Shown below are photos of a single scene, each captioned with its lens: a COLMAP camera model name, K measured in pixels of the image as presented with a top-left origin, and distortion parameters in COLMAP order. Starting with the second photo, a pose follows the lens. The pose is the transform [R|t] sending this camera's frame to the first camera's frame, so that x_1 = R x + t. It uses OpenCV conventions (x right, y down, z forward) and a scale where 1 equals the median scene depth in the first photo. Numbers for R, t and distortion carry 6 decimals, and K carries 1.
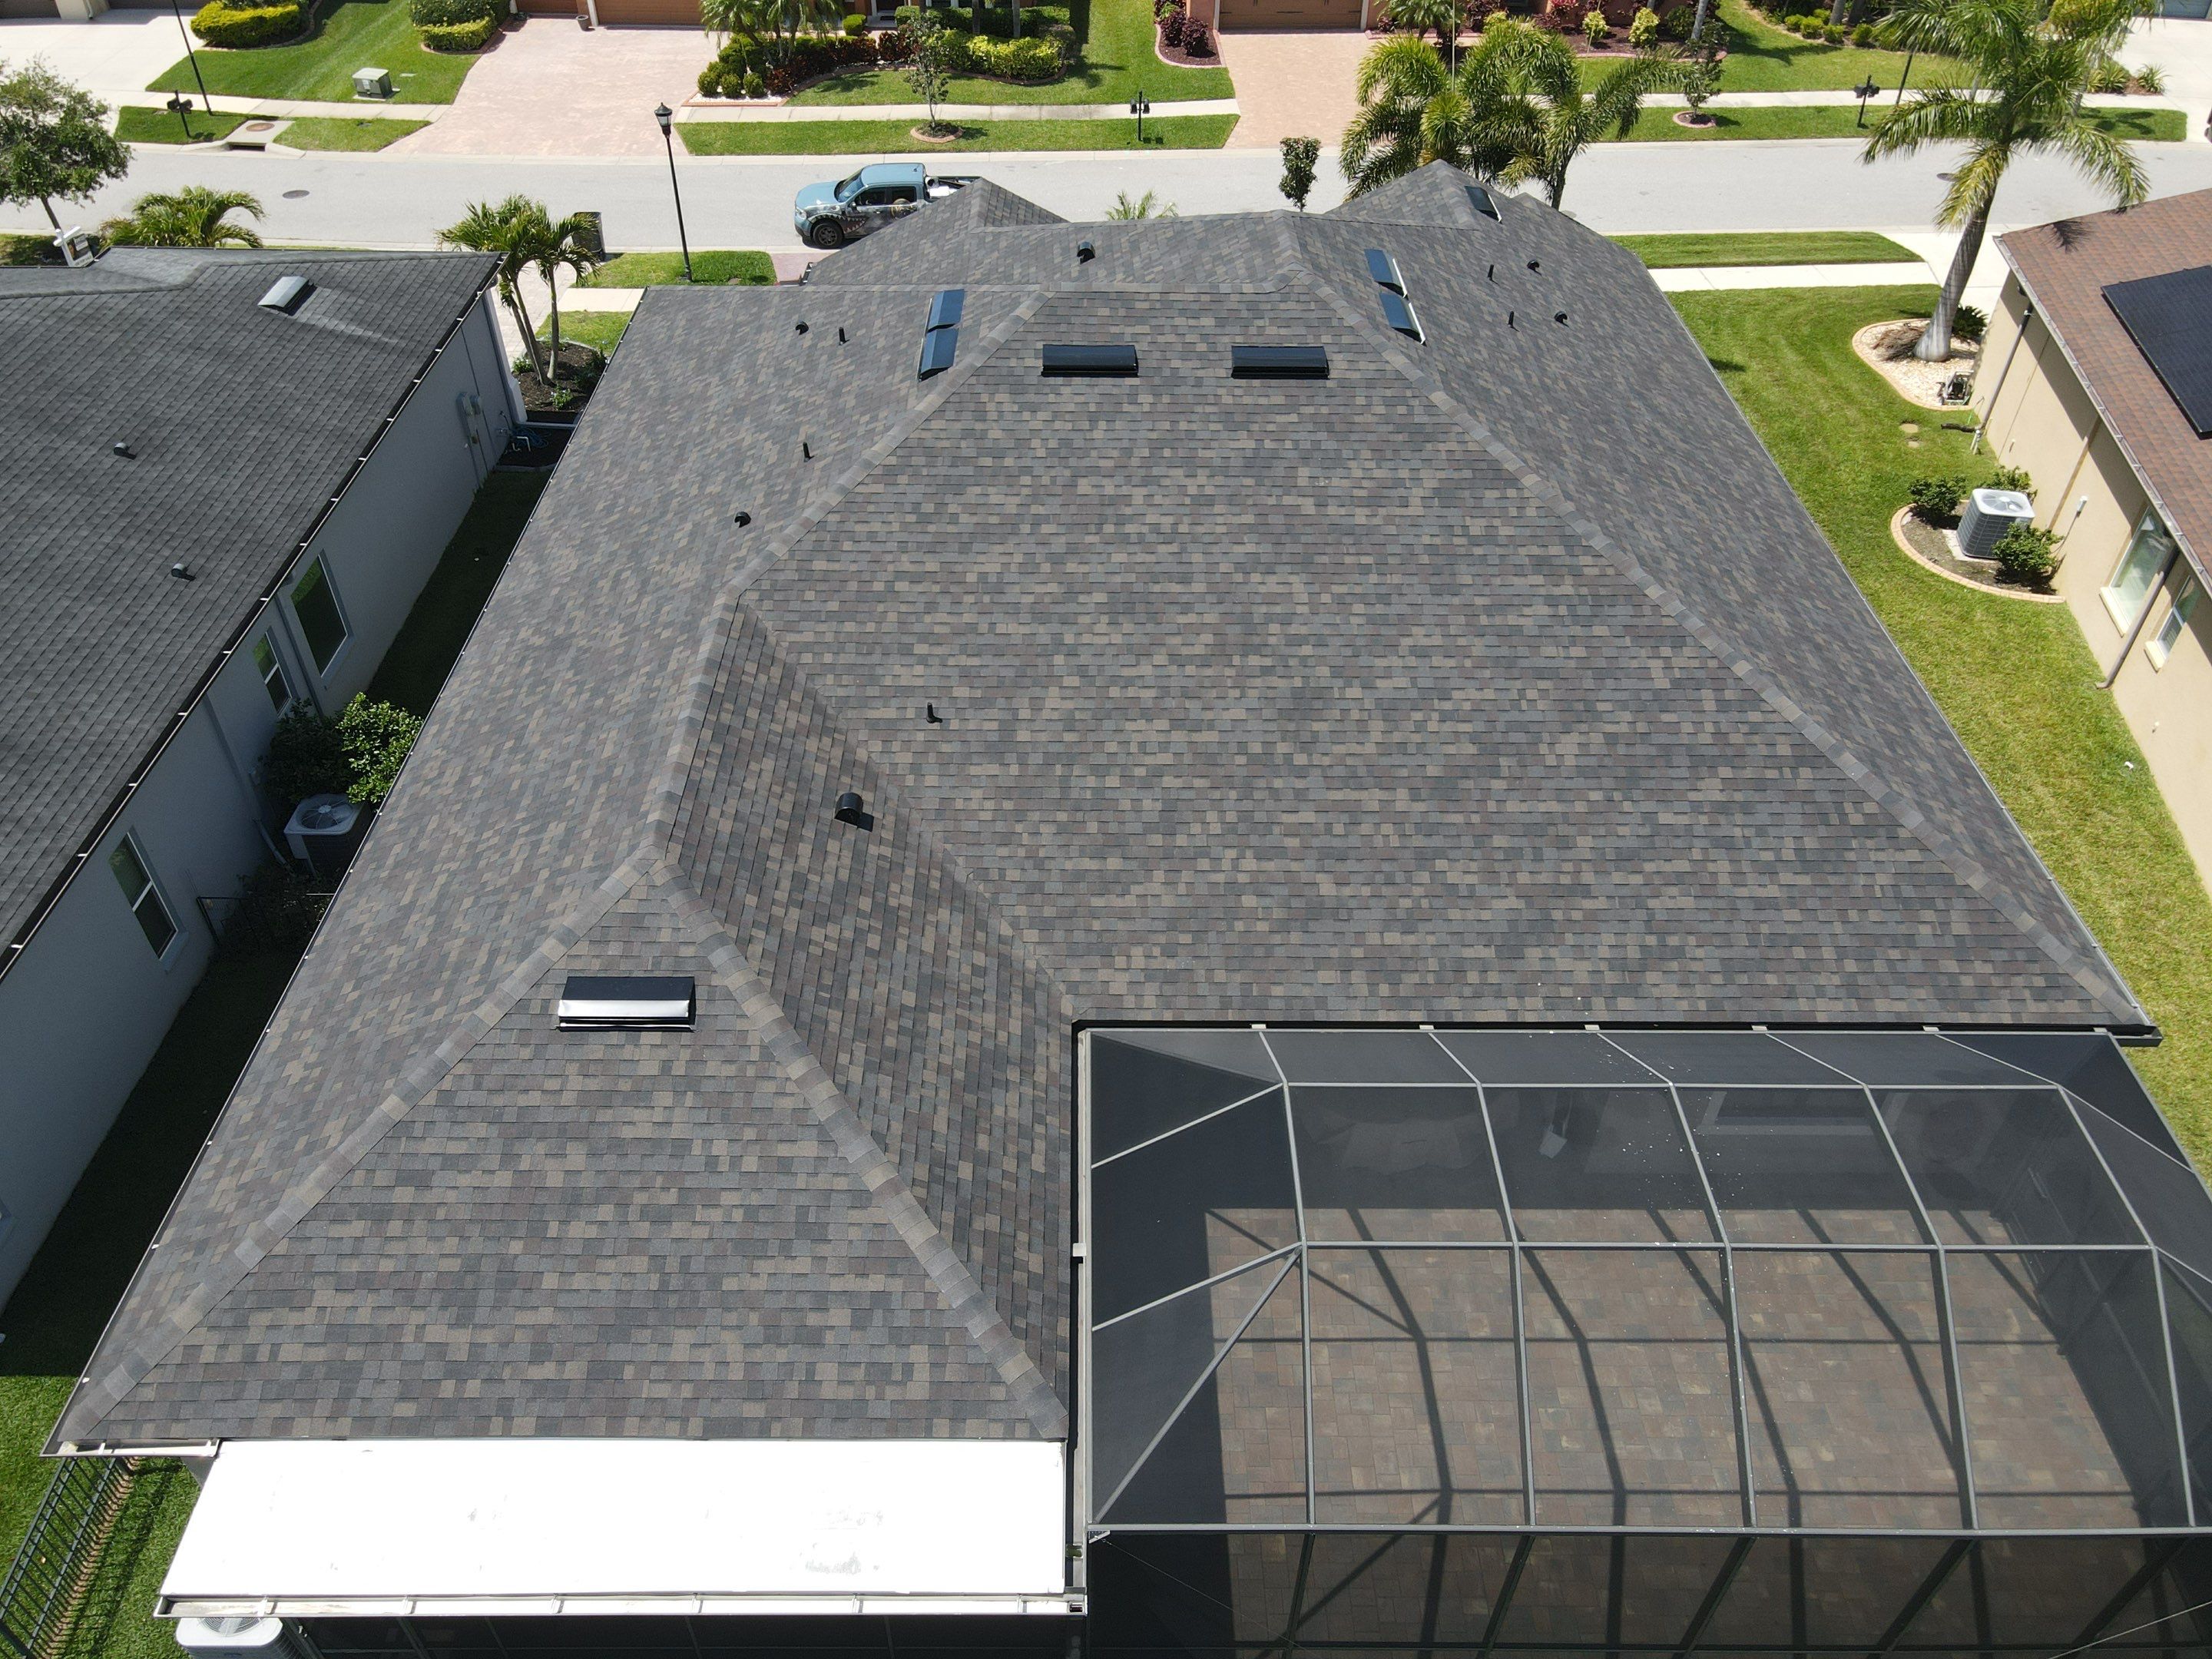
lens RADIAL K [[1627.3, 0, 1076.8], [0, 1627.3, 814.3], [0, 0, 1]] dist [-0.003279, 0.040825]
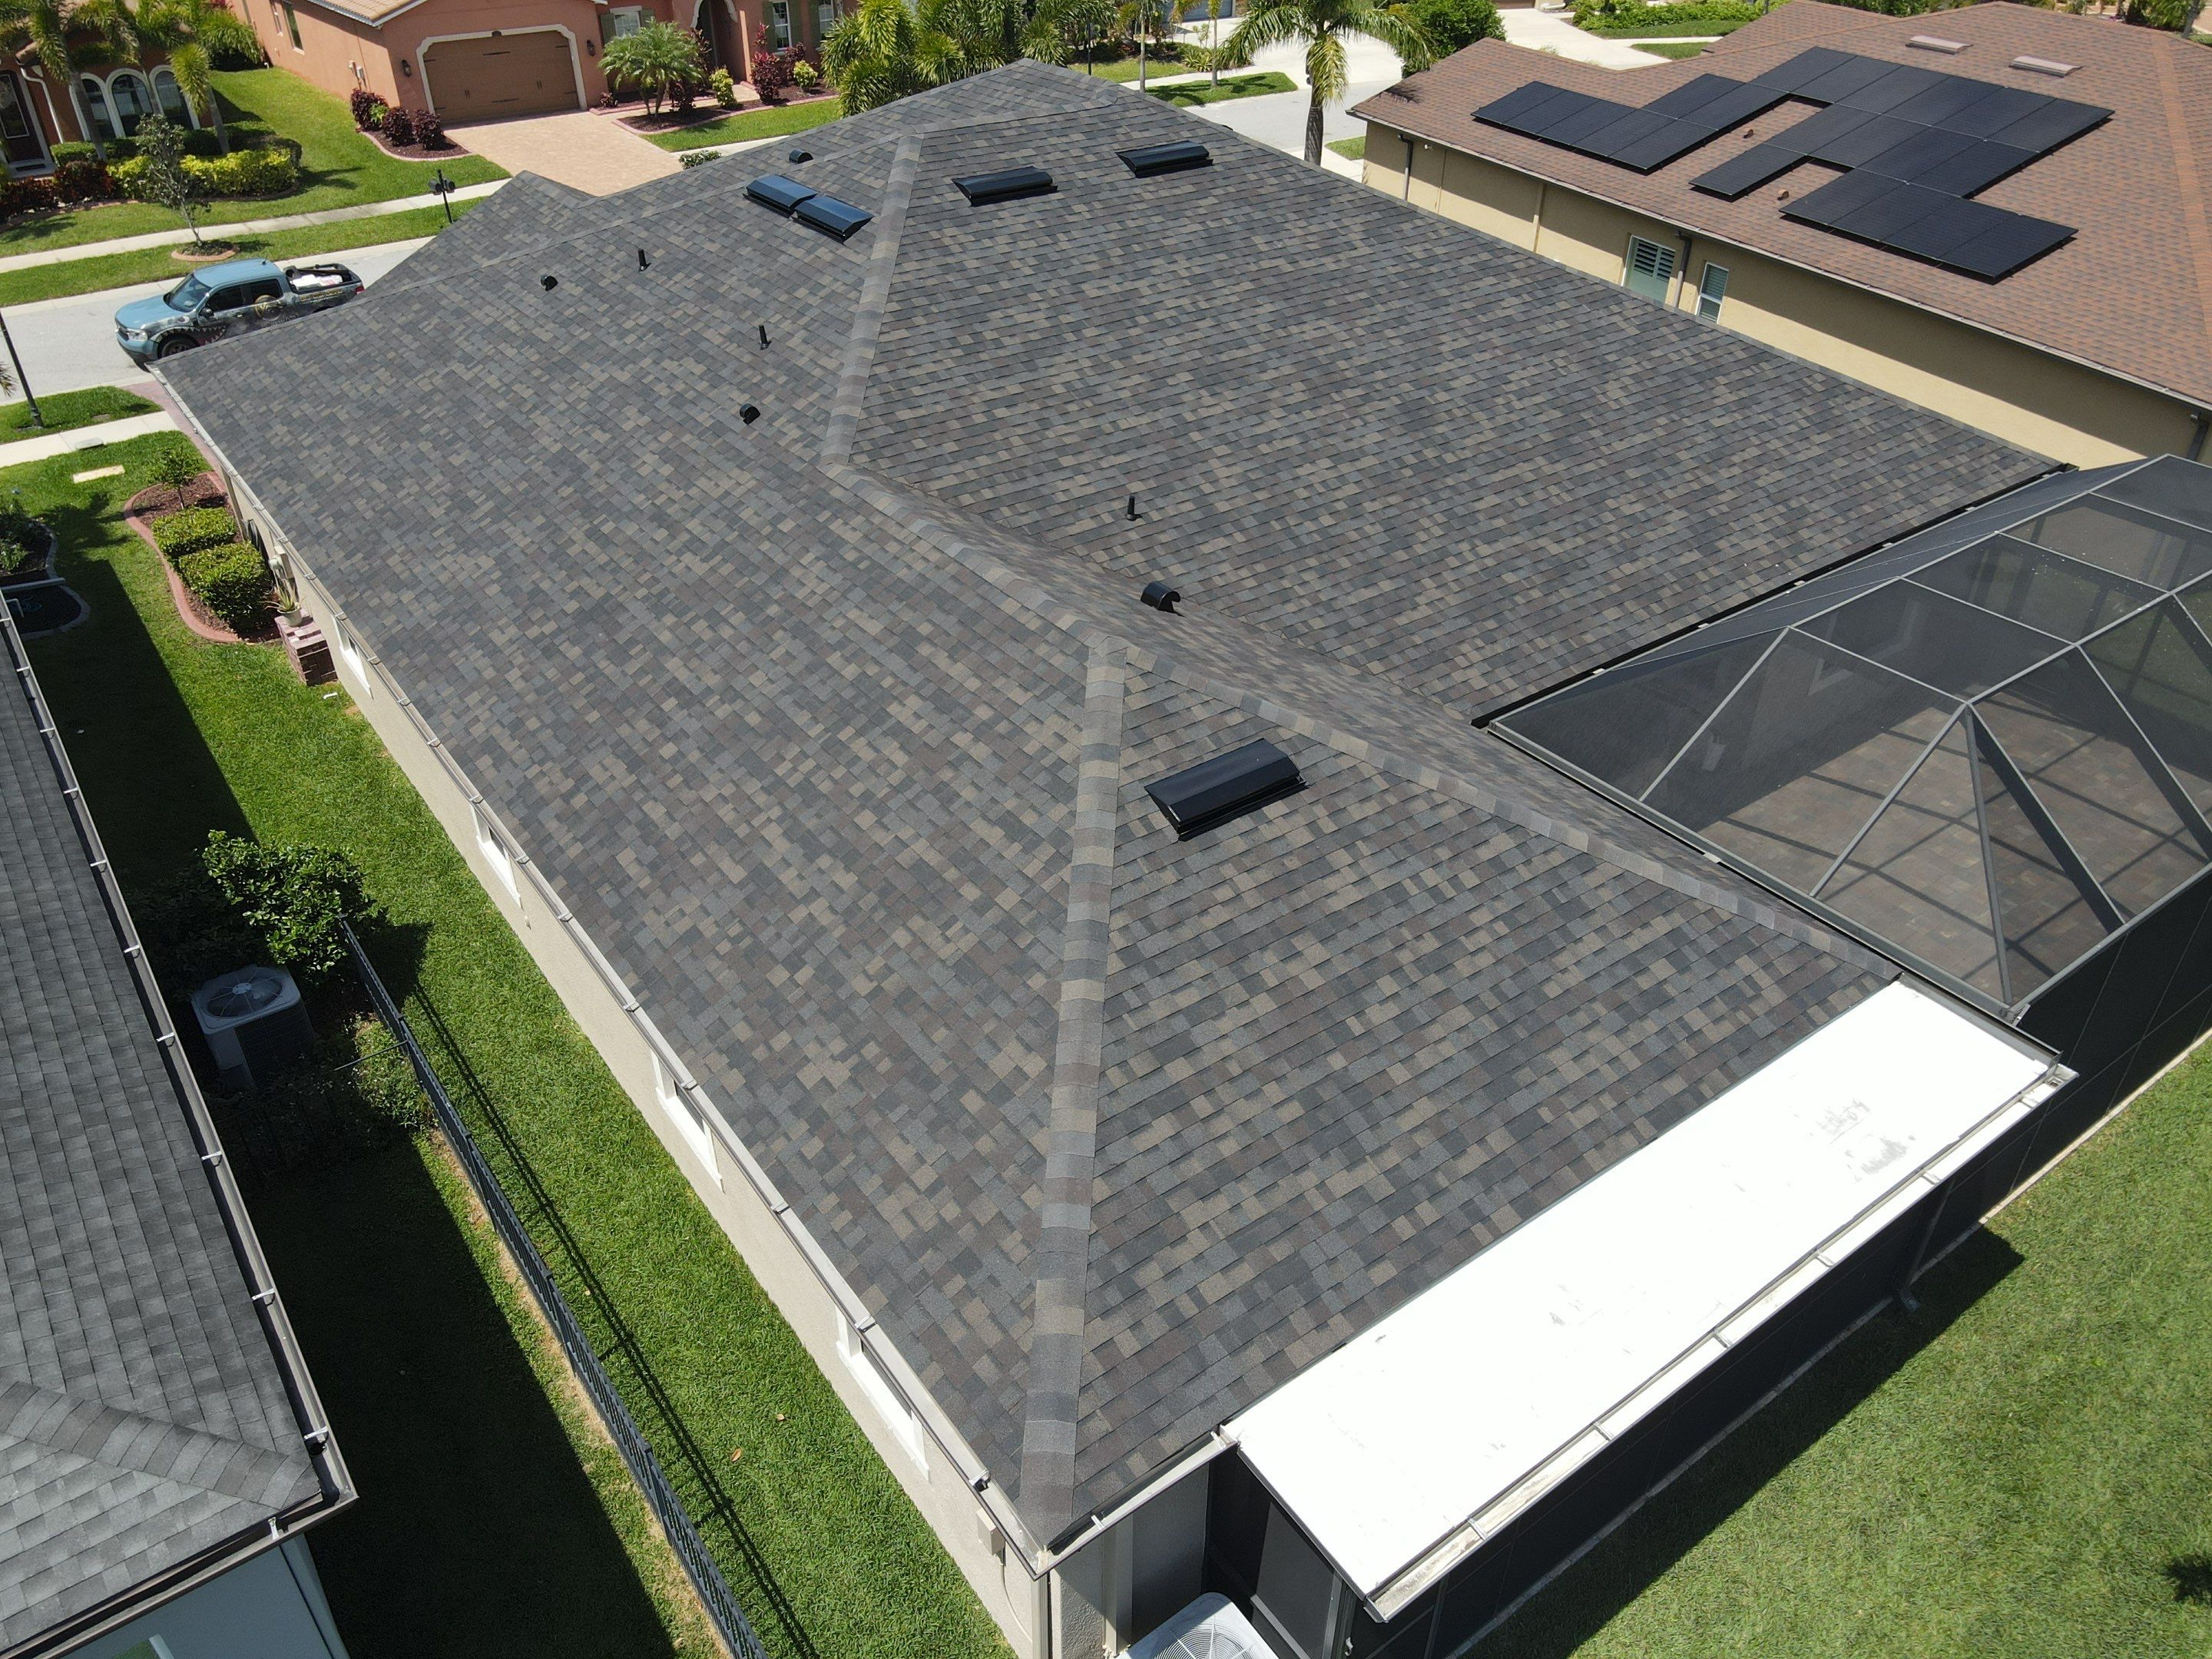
lens RADIAL K [[1632.5, 0, 1077.1], [0, 1632.5, 796.3], [0, 0, 1]] dist [-0.007953, 0.037492]
pose [[0.810519, -0.328113, 0.485182, -0.587811], [0.381086, 0.924469, -0.011432, 0.080738], [-0.444785, 0.194162, 0.874338, 0.252423]]
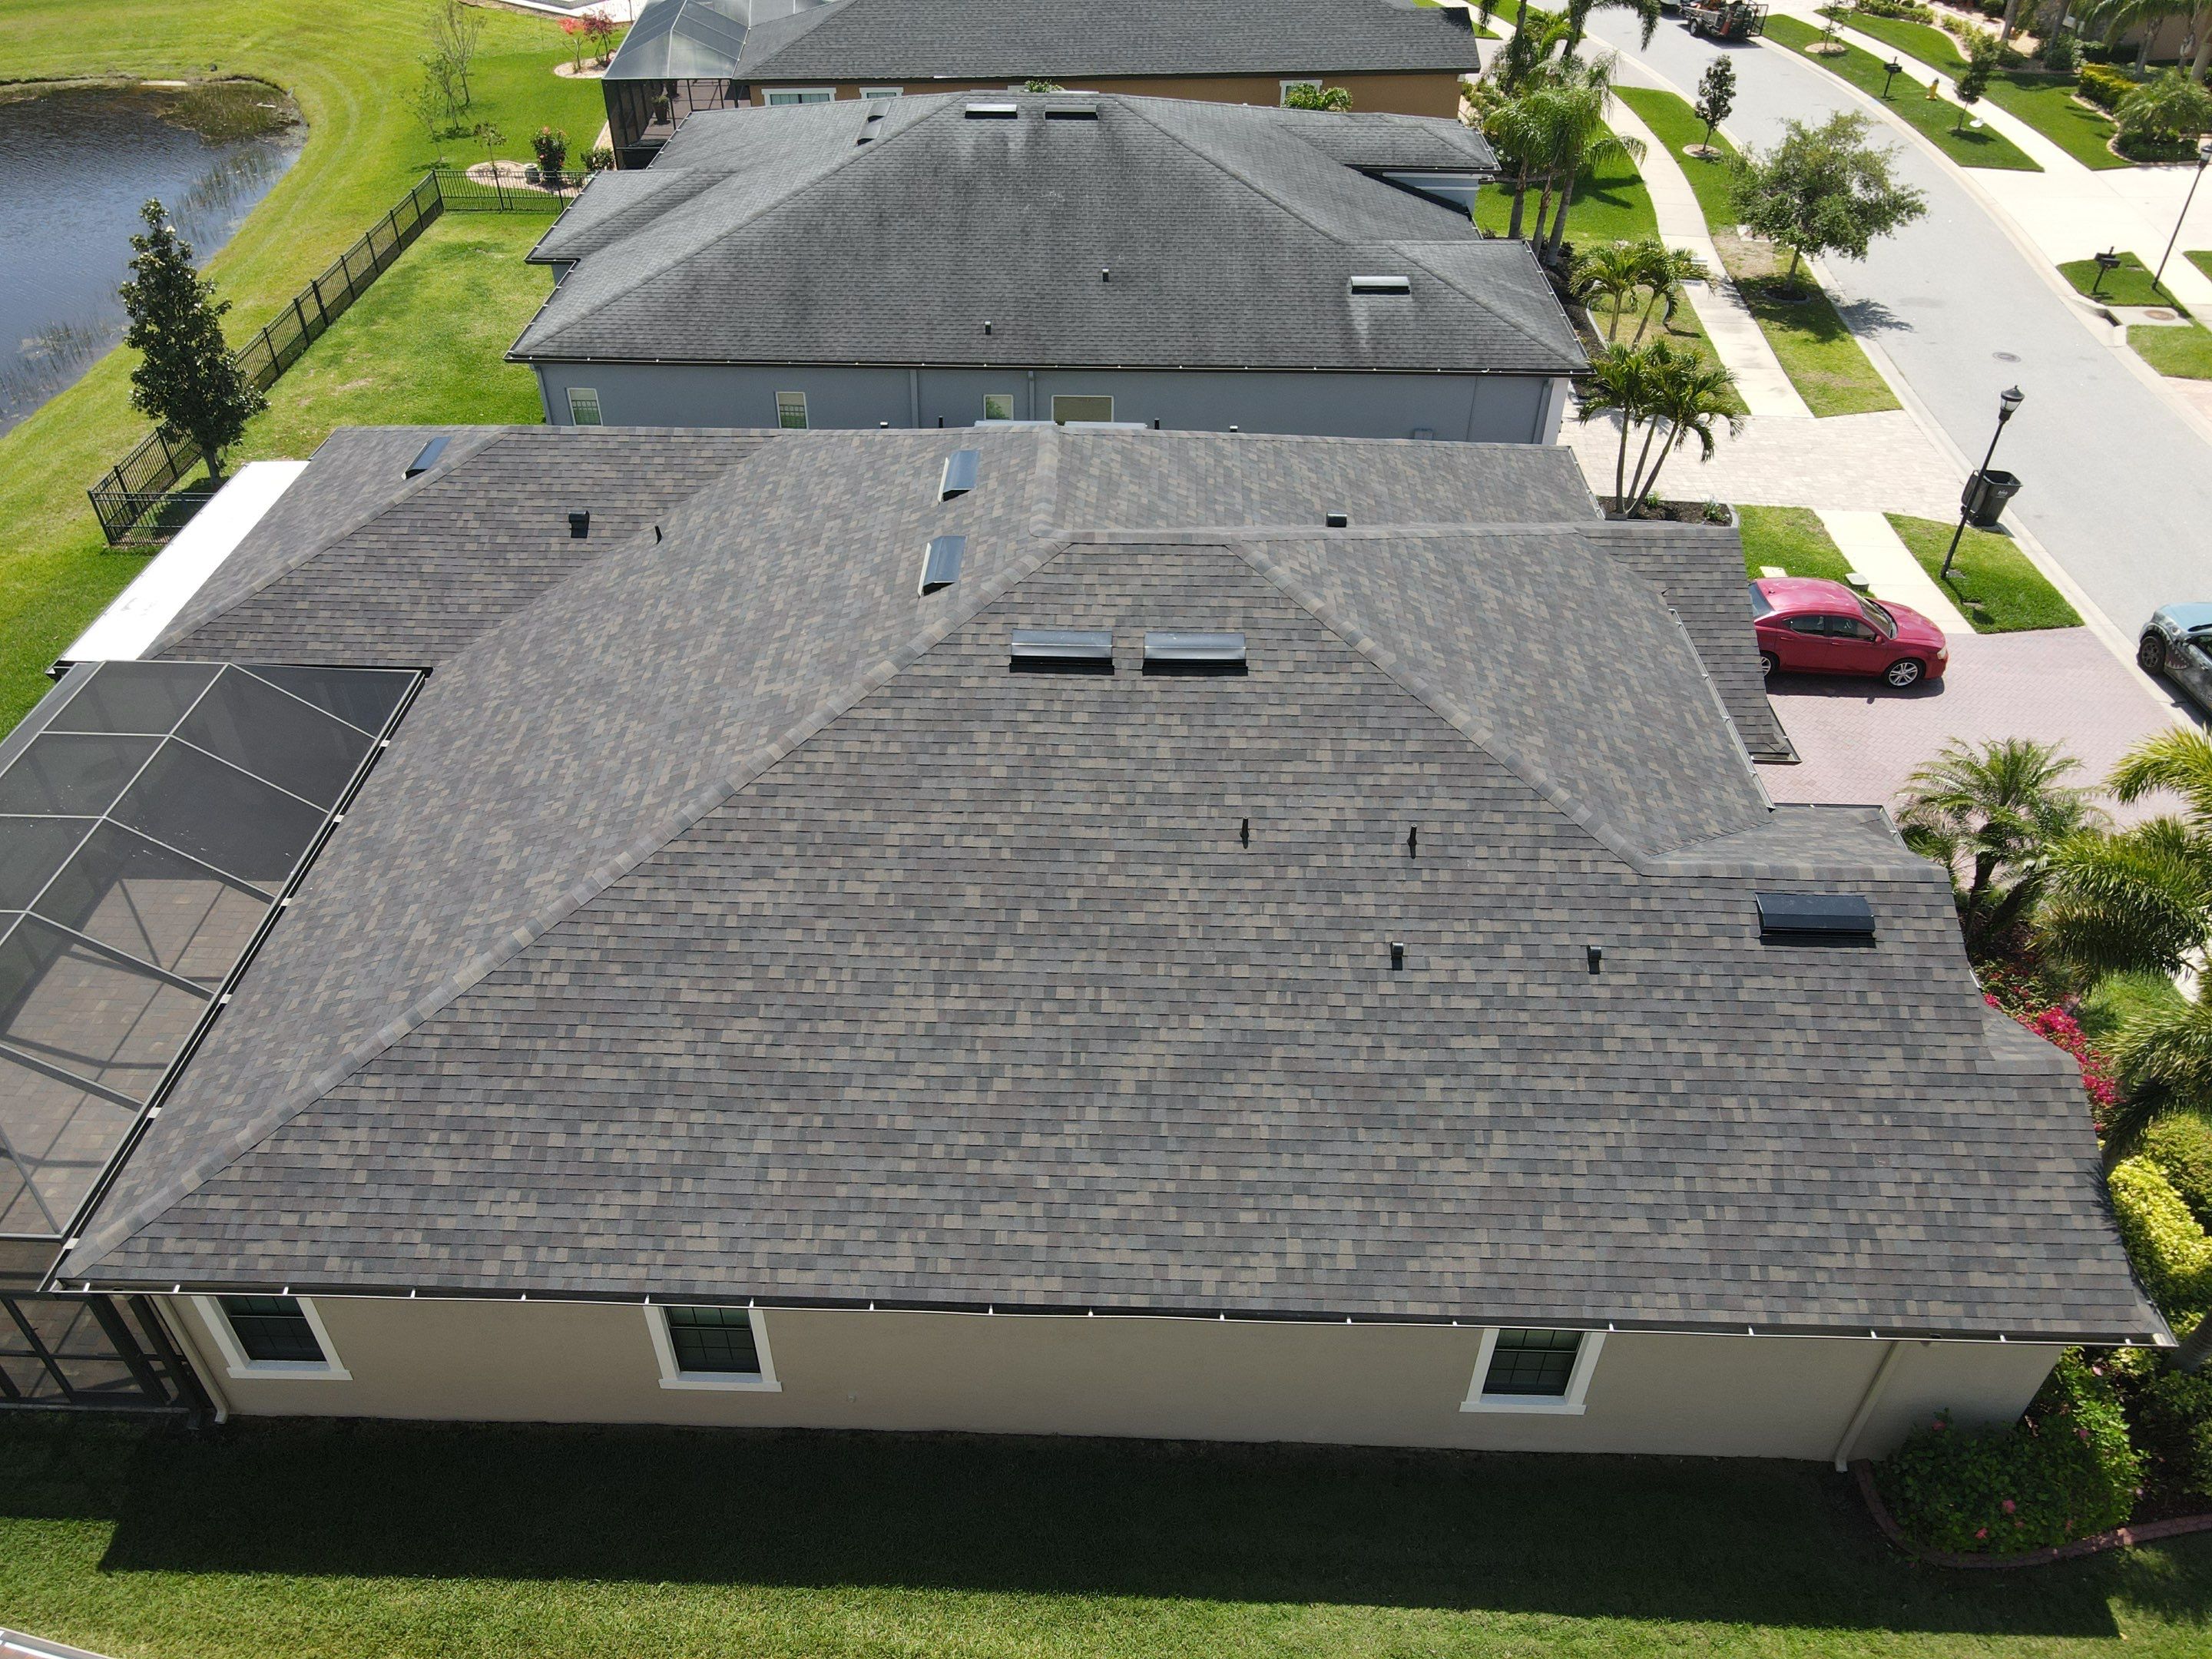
lens RADIAL K [[1640.5, 0, 1071.7], [0, 1640.5, 799.7], [0, 0, 1]] dist [-0.031752, 0.049266]
pose [[-0.029843, 0.614077, -0.788682, 1.100120], [-0.644204, 0.591488, 0.484916, -0.804093], [0.764271, 0.522544, 0.377939, 0.841356]]
